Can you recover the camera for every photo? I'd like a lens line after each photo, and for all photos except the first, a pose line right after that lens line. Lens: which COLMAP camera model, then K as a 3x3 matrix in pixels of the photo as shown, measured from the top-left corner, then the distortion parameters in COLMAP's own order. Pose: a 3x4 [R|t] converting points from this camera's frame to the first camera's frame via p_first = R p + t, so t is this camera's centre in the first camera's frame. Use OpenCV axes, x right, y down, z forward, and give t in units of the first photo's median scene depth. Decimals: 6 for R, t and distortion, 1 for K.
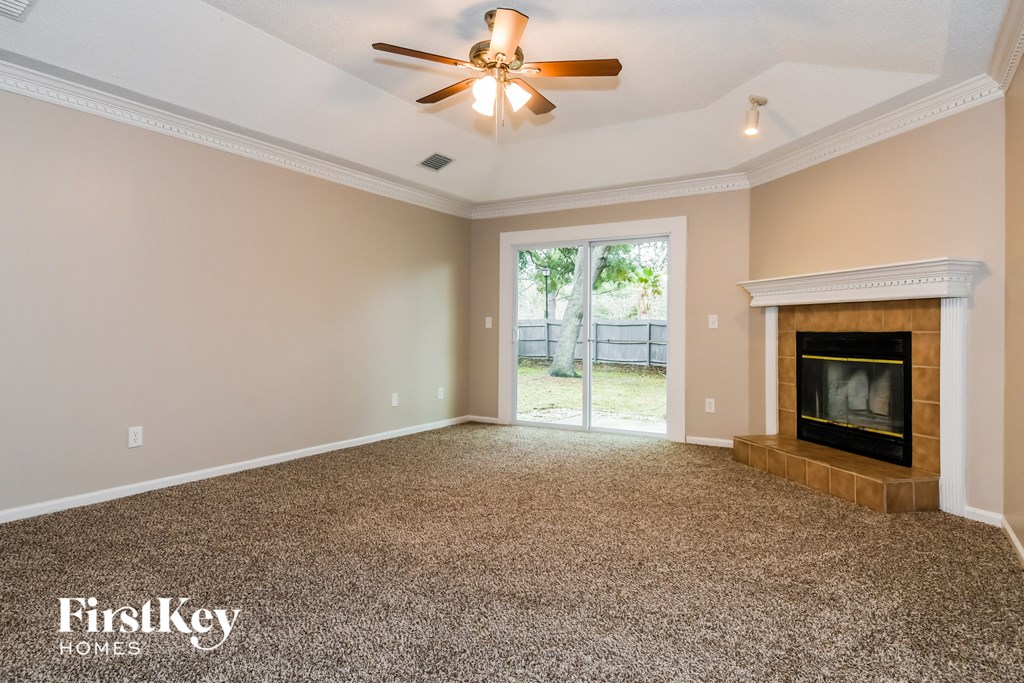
lens RADIAL K [[601.7, 0, 512.0], [0, 601.7, 338.2], [0, 0, 1]] dist [-0.002394, -0.001222]
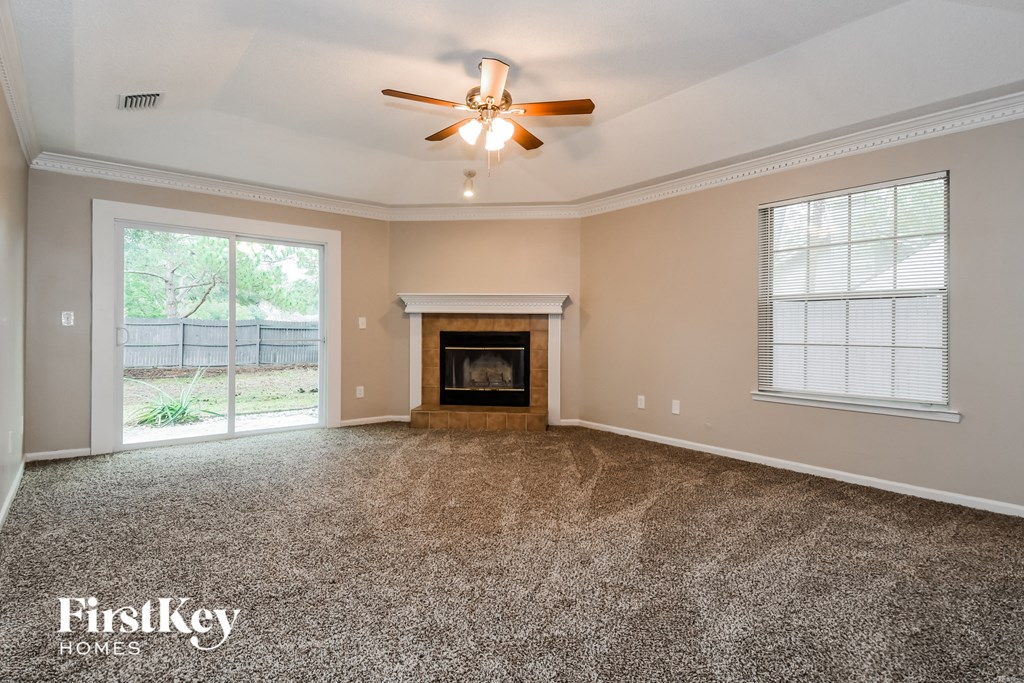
lens RADIAL K [[525.5, 0, 511.9], [0, 525.5, 334.1], [0, 0, 1]] dist [0.001045, -0.000690]
pose [[0.311108, -0.012771, 0.950289, -0.694967], [0.006916, 0.999914, 0.011174, -0.017191], [-0.950349, 0.003096, 0.311169, 0.447922]]
